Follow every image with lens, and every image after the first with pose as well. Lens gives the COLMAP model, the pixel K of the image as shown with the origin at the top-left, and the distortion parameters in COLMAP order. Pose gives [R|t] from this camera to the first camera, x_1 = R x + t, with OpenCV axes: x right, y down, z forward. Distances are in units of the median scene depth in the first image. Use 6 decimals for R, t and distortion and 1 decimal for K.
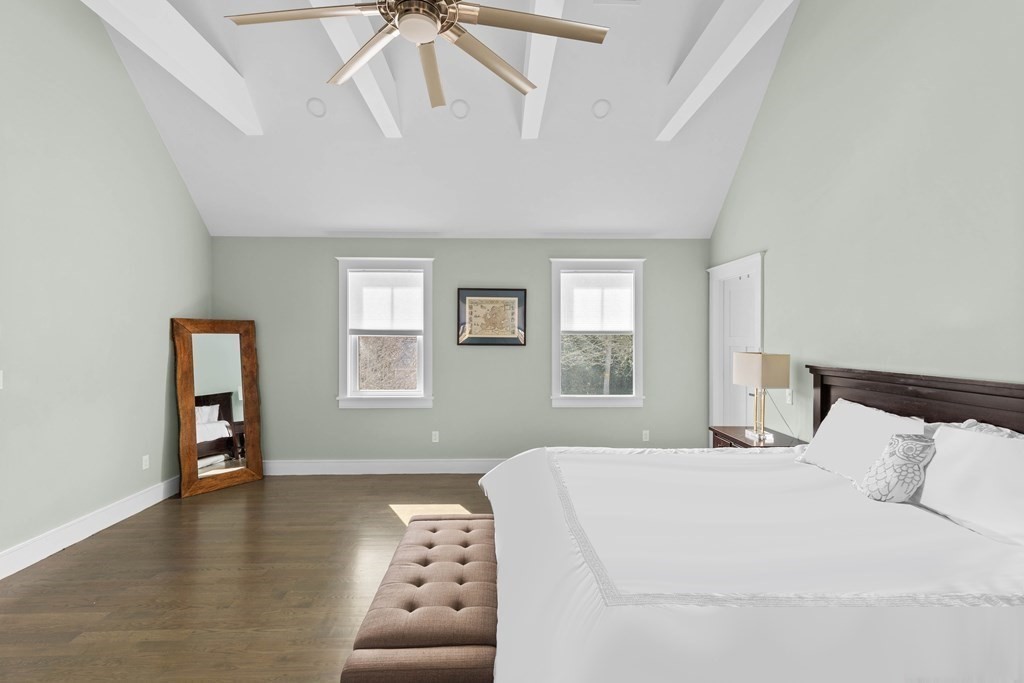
lens RADIAL K [[469.5, 0, 512.3], [0, 469.5, 333.5], [0, 0, 1]] dist [0.005002, 0.000417]
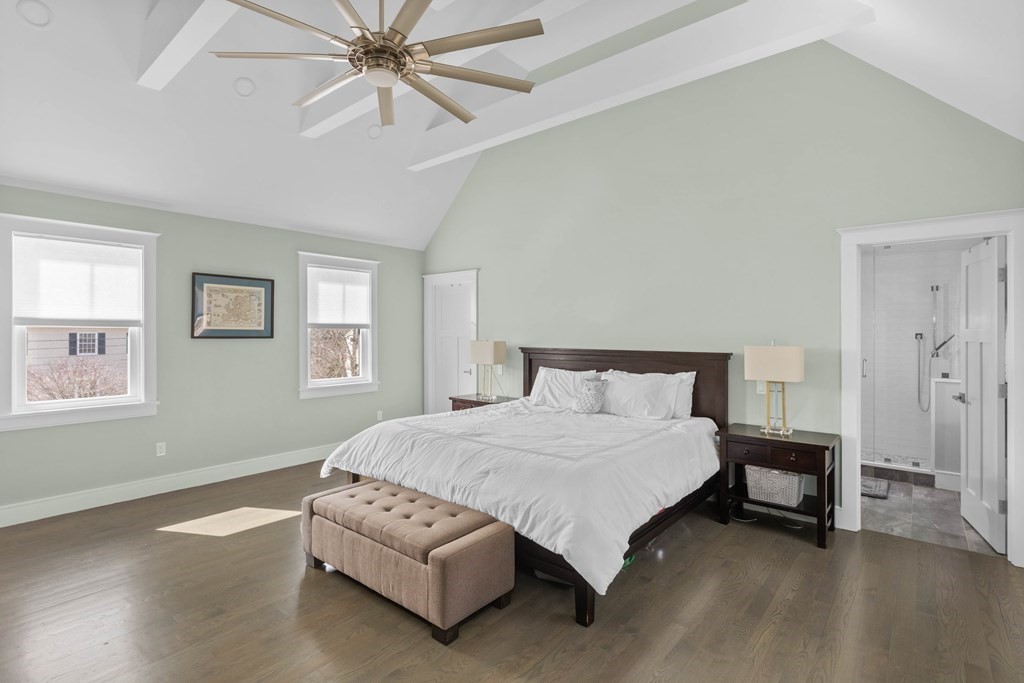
lens RADIAL K [[491.5, 0, 520.5], [0, 491.5, 322.0], [0, 0, 1]] dist [-0.031963, 0.000104]
pose [[0.632858, 0.012616, 0.774165, -0.424321], [-0.008177, 0.999920, -0.009611, -0.001836], [-0.774225, -0.000248, 0.632911, -0.029731]]
